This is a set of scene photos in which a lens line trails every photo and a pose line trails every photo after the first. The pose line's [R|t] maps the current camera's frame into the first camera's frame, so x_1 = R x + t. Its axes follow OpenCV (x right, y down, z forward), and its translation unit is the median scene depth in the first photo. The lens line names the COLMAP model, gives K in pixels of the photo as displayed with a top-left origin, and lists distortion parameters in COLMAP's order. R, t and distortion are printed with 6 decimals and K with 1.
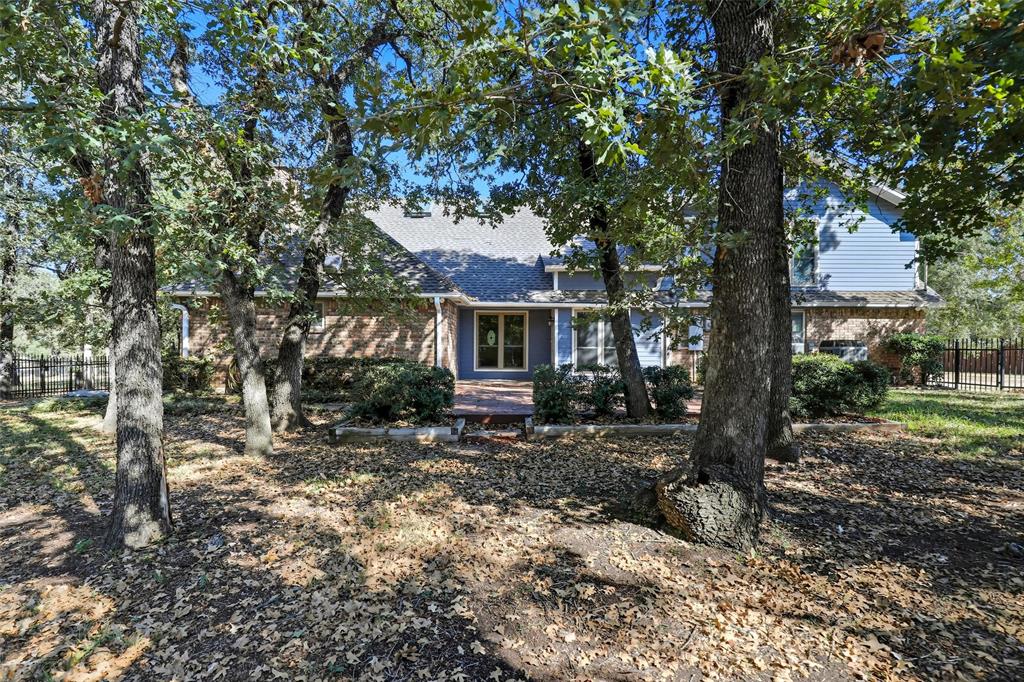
lens RADIAL K [[470.0, 0, 512.6], [0, 470.0, 347.7], [0, 0, 1]] dist [-0.000171, -0.000214]
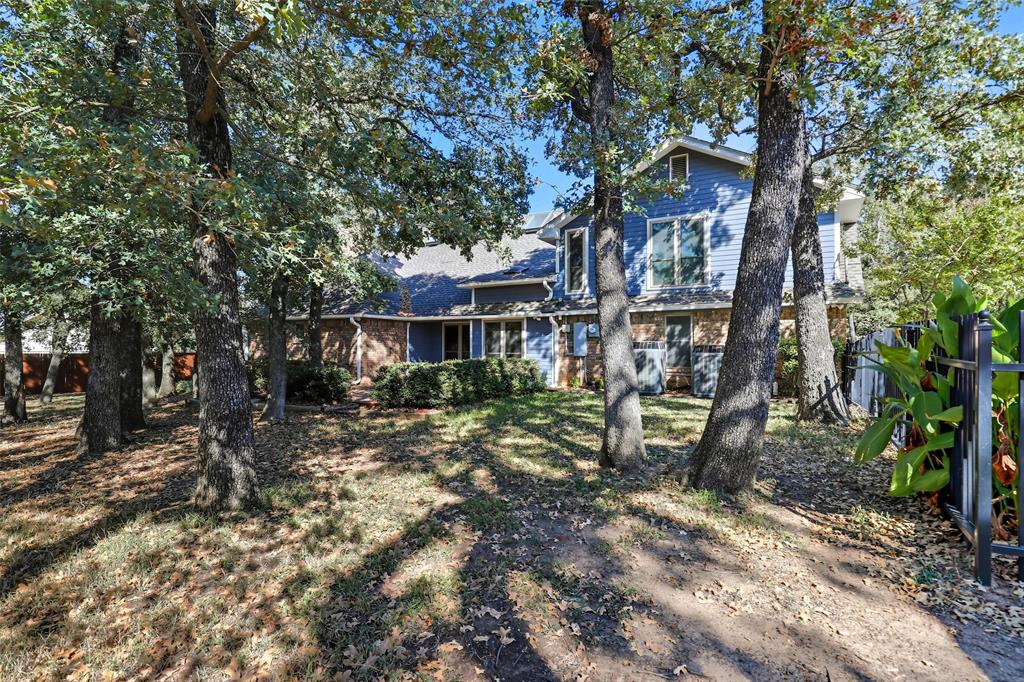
lens RADIAL K [[470.0, 0, 512.6], [0, 470.0, 347.7], [0, 0, 1]] dist [-0.000171, -0.000214]
pose [[0.882973, -0.004868, -0.469399, 0.742328], [0.002900, 0.999984, -0.004915, -0.007688], [0.469415, 0.002979, 0.882973, 0.010770]]
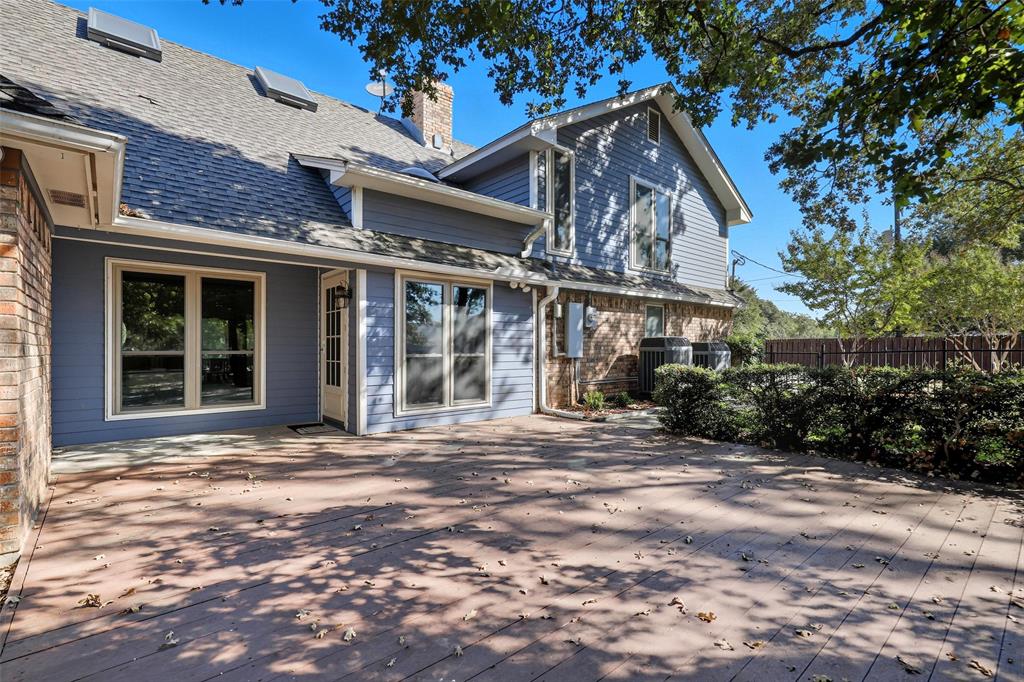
lens RADIAL K [[470.0, 0, 512.6], [0, 470.0, 347.7], [0, 0, 1]] dist [-0.000171, -0.000214]
pose [[0.753899, -0.002904, 0.656984, -0.093808], [0.004699, 0.999988, -0.000973, -0.007727], [-0.656974, 0.003820, 0.753904, 0.569300]]
